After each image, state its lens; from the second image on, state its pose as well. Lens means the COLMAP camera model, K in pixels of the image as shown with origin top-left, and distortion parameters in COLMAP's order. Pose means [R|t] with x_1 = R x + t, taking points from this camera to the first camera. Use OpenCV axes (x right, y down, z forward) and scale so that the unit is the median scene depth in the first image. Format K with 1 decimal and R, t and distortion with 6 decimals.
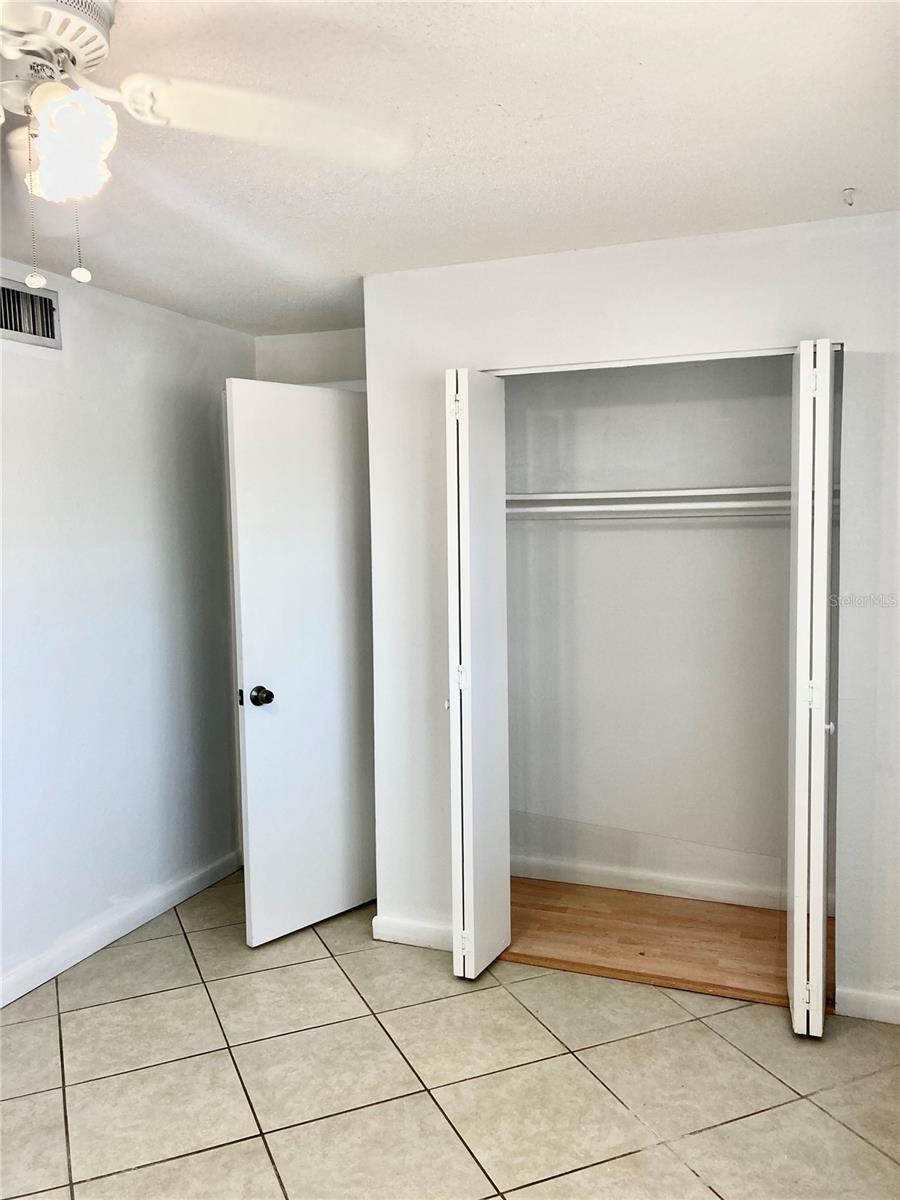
lens RADIAL K [[974.0, 0, 449.3], [0, 974.0, 584.2], [0, 0, 1]] dist [0.037743, -0.001297]
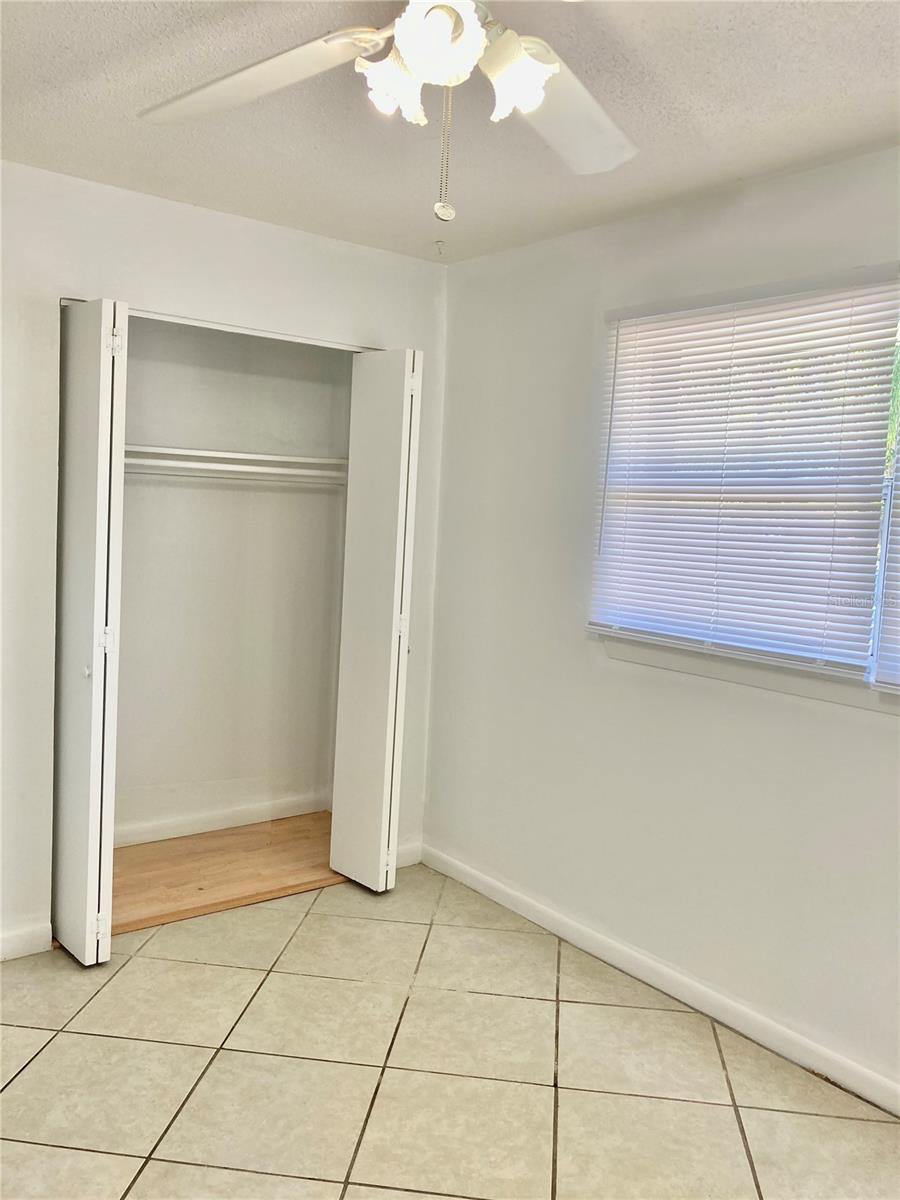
lens RADIAL K [[994.3, 0, 450.0], [0, 994.3, 600.0], [0, 0, 1]] dist [0.035137, 0.003380]
pose [[0.497948, -0.042647, 0.866157, -0.653241], [-0.013136, 0.998305, 0.056705, -0.001043], [-0.867107, -0.039614, 0.496544, 0.262862]]
